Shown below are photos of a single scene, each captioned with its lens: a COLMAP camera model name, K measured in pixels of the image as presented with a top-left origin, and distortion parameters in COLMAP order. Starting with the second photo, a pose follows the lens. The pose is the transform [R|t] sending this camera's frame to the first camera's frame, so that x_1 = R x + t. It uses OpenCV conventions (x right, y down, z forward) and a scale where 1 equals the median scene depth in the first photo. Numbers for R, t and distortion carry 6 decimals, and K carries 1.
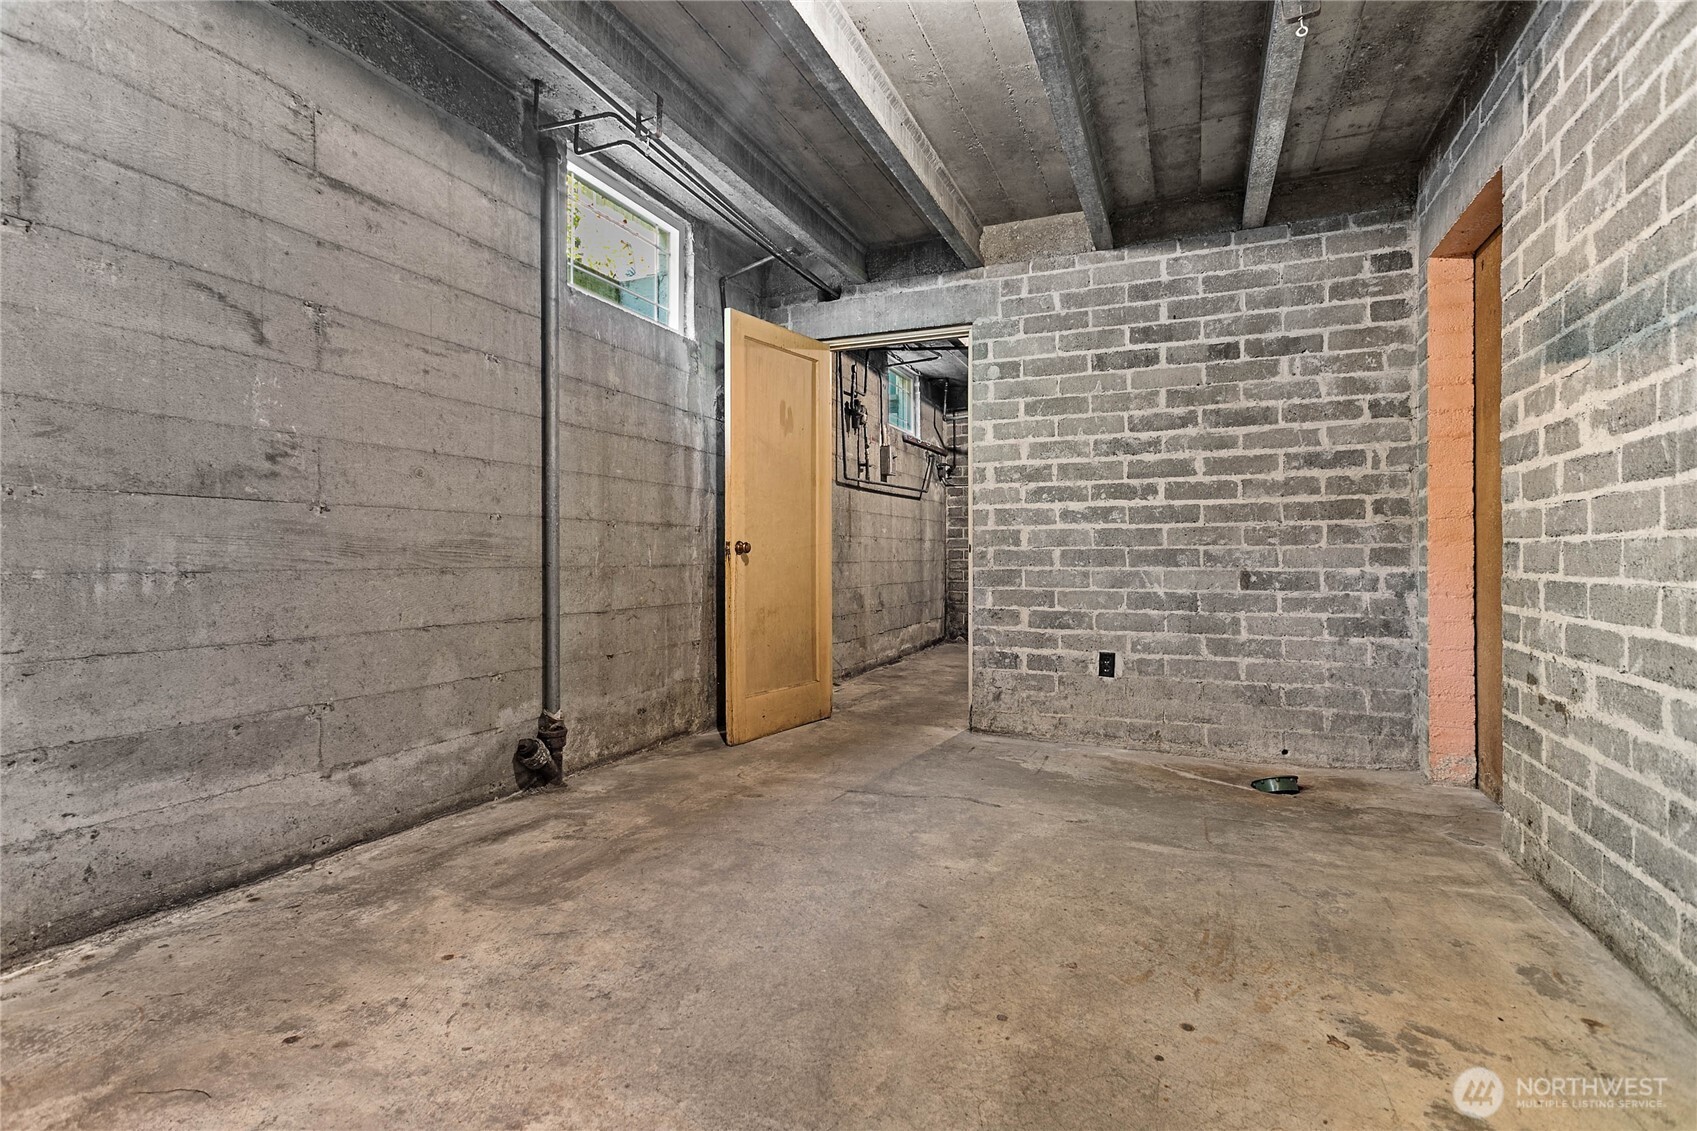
lens RADIAL K [[805.4, 0, 843.5], [0, 805.4, 561.4], [0, 0, 1]] dist [0.003603, 0.000081]
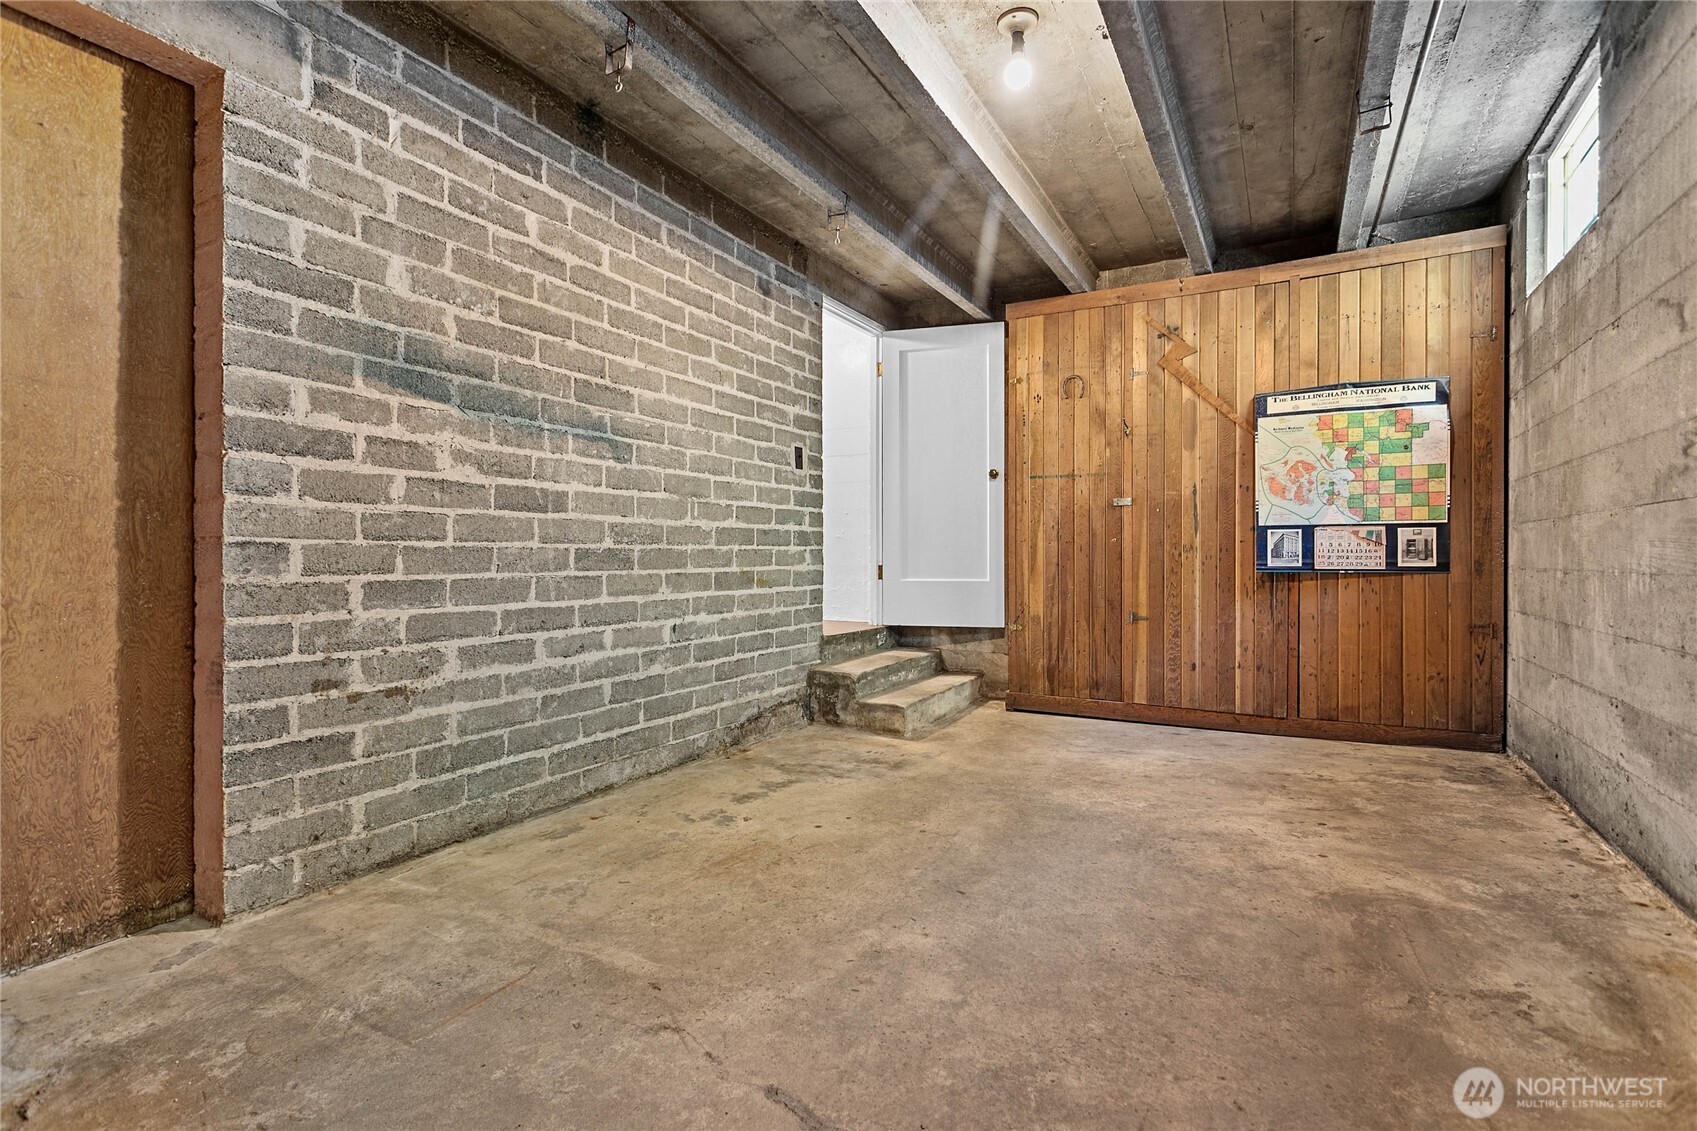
lens RADIAL K [[805.4, 0, 852.1], [0, 805.4, 556.2], [0, 0, 1]] dist [0.003603, 0.000081]
pose [[-0.995583, 0.000292, 0.093889, 0.141306], [0.000669, 0.999992, 0.003986, -0.013673], [-0.093887, 0.004031, -0.995575, 2.054394]]
